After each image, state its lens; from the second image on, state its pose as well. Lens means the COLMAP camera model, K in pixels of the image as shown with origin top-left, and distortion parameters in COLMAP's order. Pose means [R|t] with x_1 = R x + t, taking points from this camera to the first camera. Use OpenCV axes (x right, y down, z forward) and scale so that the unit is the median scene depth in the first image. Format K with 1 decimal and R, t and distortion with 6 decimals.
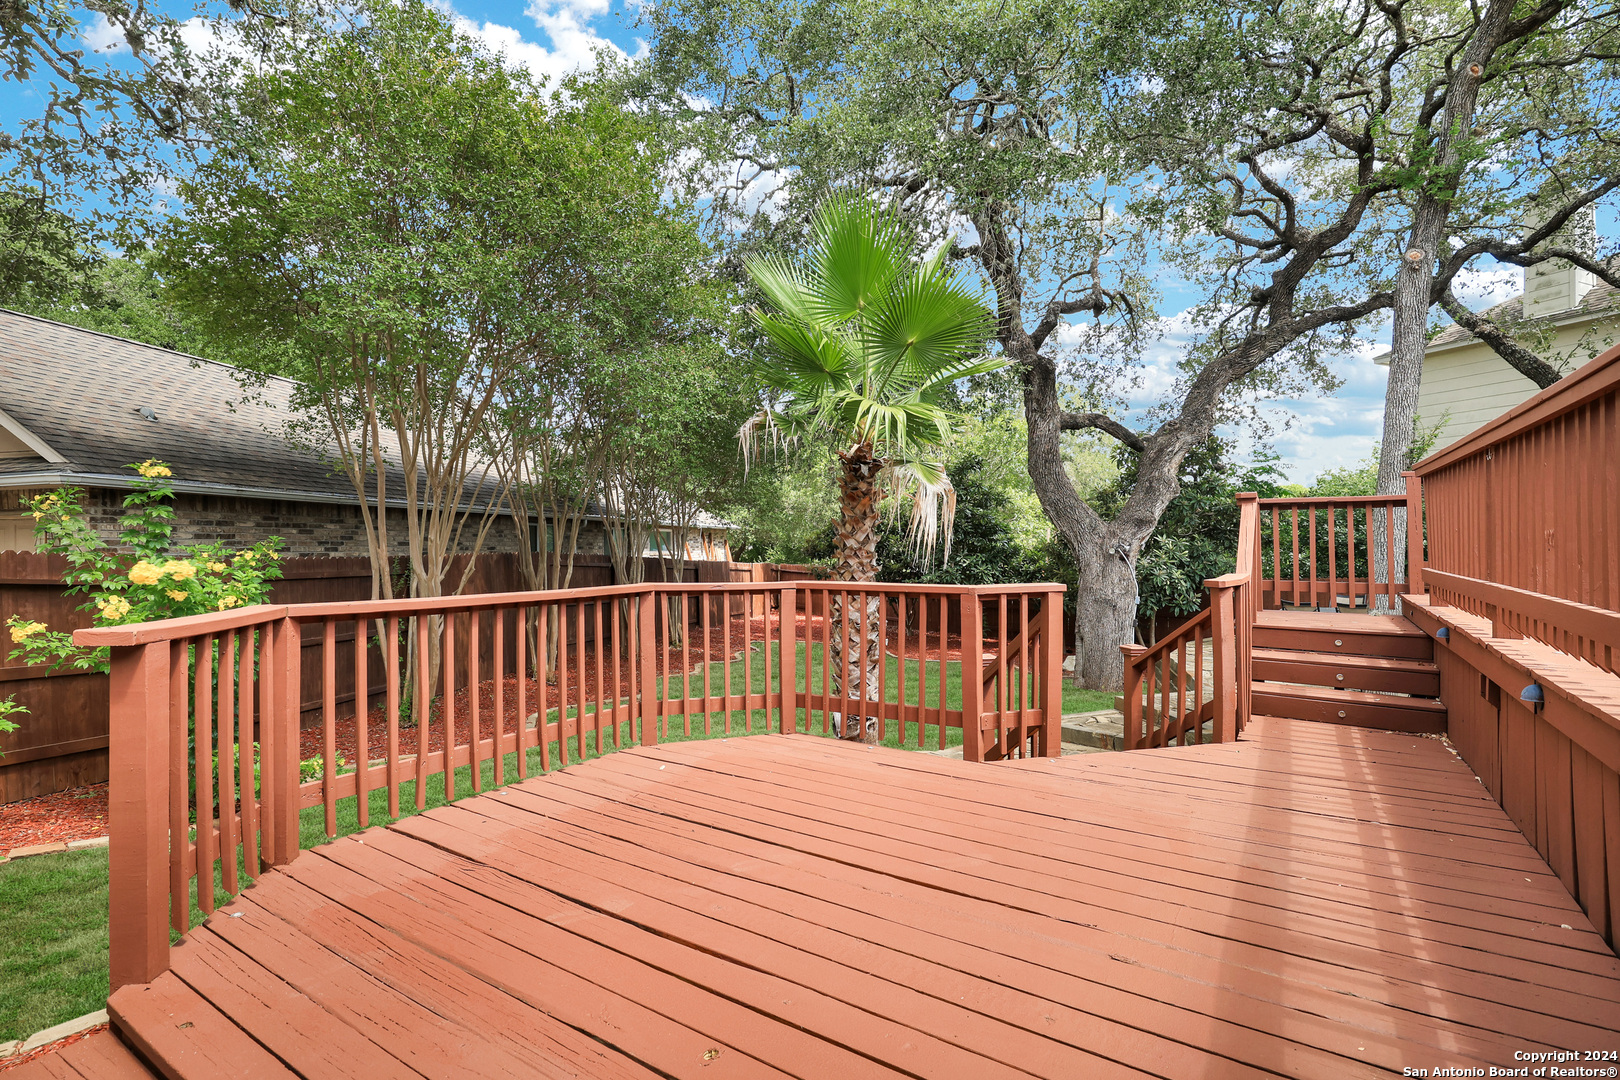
lens RADIAL K [[747.3, 0, 798.7], [0, 747.3, 540.6], [0, 0, 1]] dist [0.010386, 0.000082]
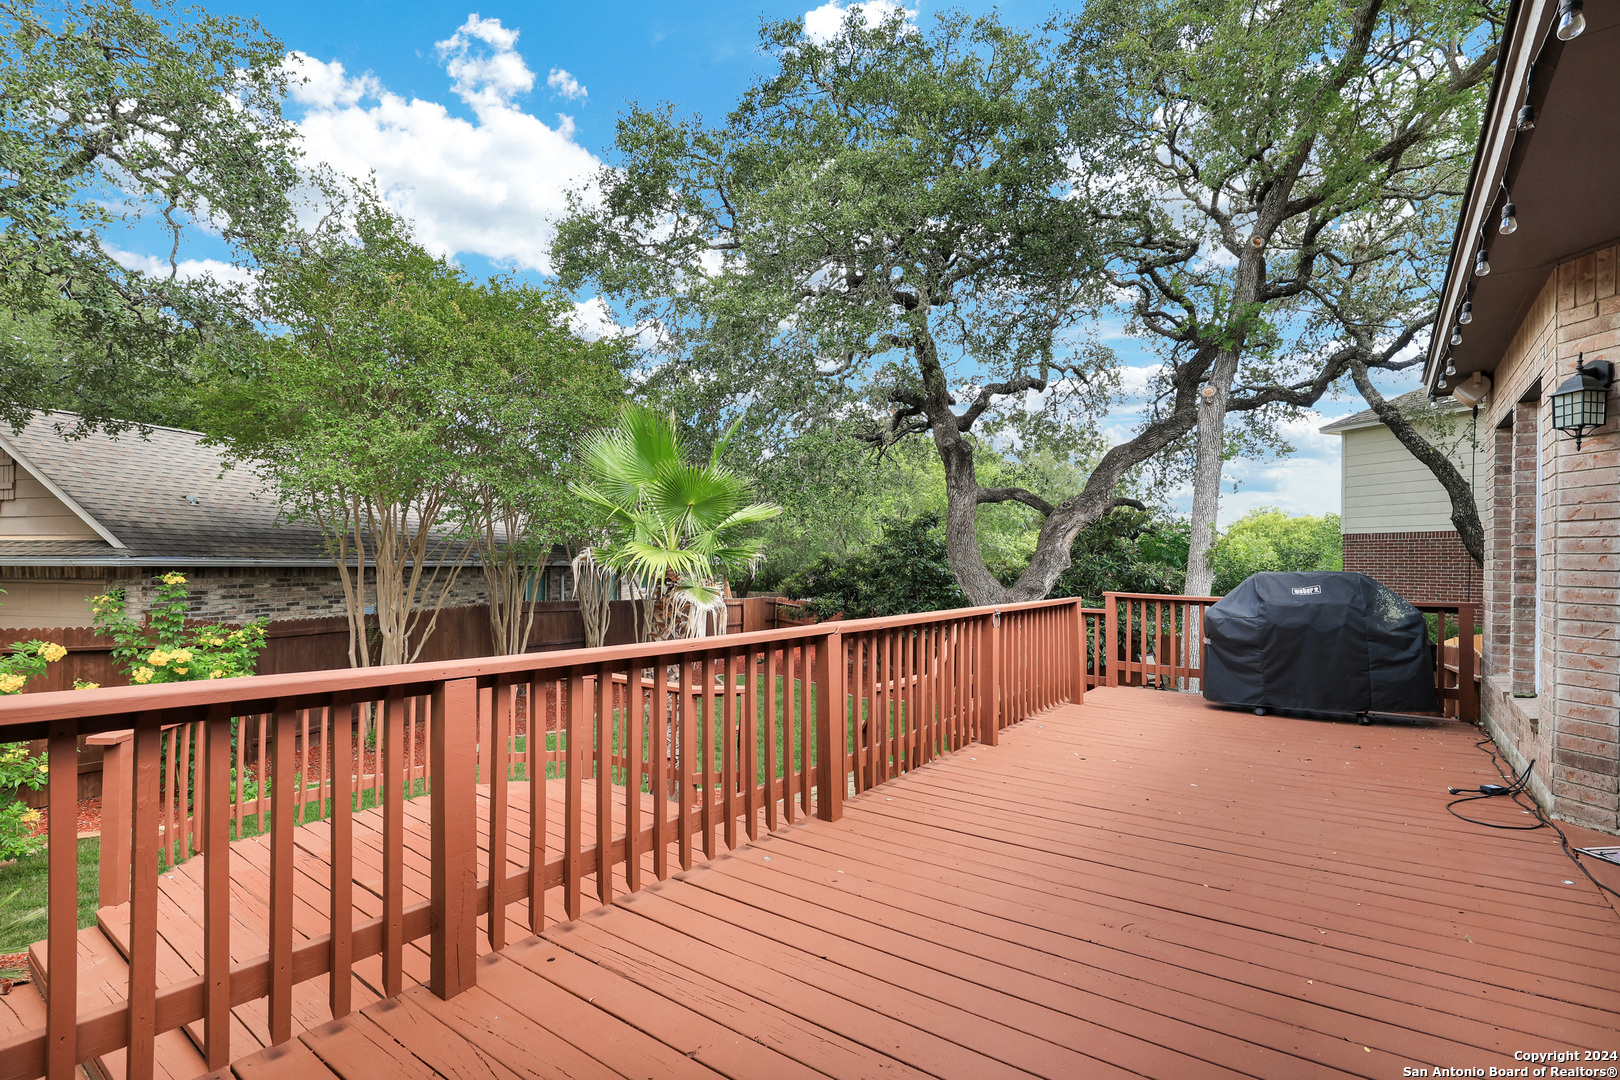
lens RADIAL K [[747.3, 0, 821.6], [0, 747.3, 551.2], [0, 0, 1]] dist [0.010386, 0.000082]
pose [[0.998522, 0.029067, -0.045919, 0.273102], [-0.029311, 0.999559, -0.004665, -0.103662], [0.045763, 0.006004, 0.998934, -0.237017]]
